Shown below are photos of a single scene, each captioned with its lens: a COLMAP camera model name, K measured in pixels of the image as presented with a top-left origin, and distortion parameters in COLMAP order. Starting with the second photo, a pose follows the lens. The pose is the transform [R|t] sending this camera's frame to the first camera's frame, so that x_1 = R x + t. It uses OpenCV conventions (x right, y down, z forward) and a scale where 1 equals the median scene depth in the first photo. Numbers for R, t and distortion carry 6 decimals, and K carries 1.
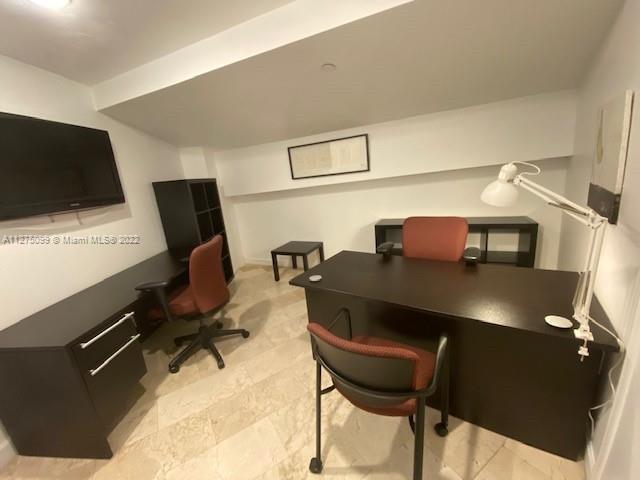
lens RADIAL K [[258.3, 0, 319.7], [0, 258.3, 240.4], [0, 0, 1]] dist [0.024053, -0.022351]
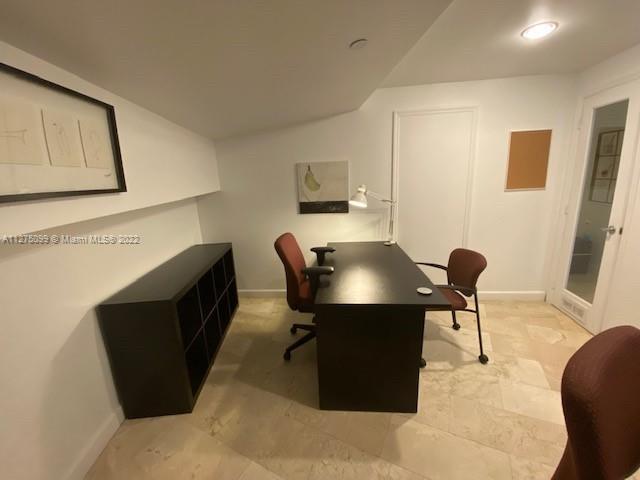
lens RADIAL K [[258.3, 0, 319.7], [0, 258.3, 240.4], [0, 0, 1]] dist [0.024053, -0.022351]
pose [[-0.499817, -0.069865, 0.863309, -0.429618], [0.297526, 0.922239, 0.246888, -0.246269], [-0.813426, 0.380256, -0.440164, 1.154890]]
